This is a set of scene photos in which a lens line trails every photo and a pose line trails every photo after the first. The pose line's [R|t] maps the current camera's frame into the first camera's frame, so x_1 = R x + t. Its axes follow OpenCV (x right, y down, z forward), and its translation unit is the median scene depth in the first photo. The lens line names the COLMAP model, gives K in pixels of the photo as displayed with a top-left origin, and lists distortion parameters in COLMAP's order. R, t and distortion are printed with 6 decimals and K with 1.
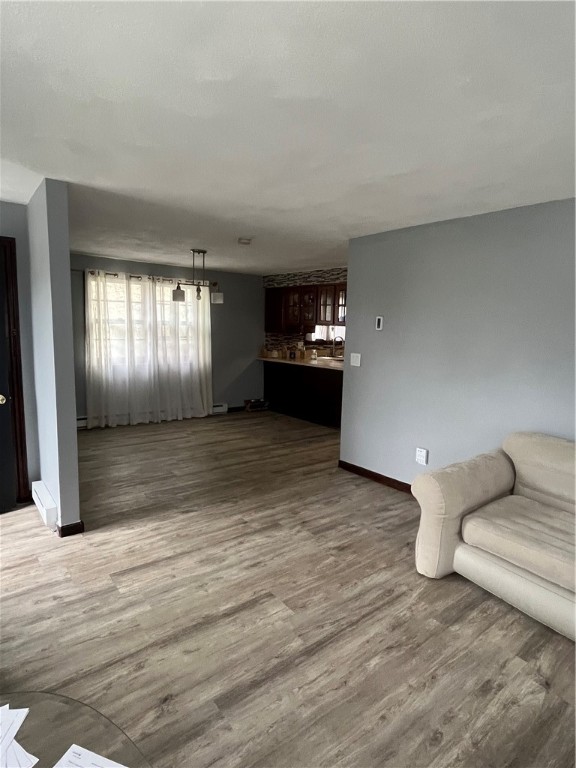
lens RADIAL K [[435.4, 0, 288.2], [0, 435.4, 383.7], [0, 0, 1]] dist [-0.004332, -0.000402]
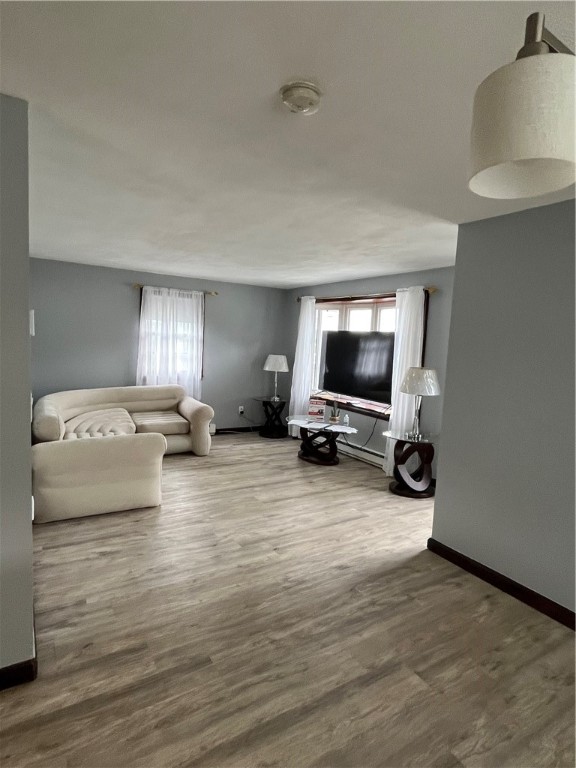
lens RADIAL K [[435.4, 0, 290.0], [0, 435.4, 382.8], [0, 0, 1]] dist [-0.004332, -0.000402]
pose [[-0.991641, -0.085032, 0.097045, -0.203715], [-0.060637, 0.971014, 0.231205, -0.275165], [-0.113891, 0.223388, -0.968053, 1.954763]]
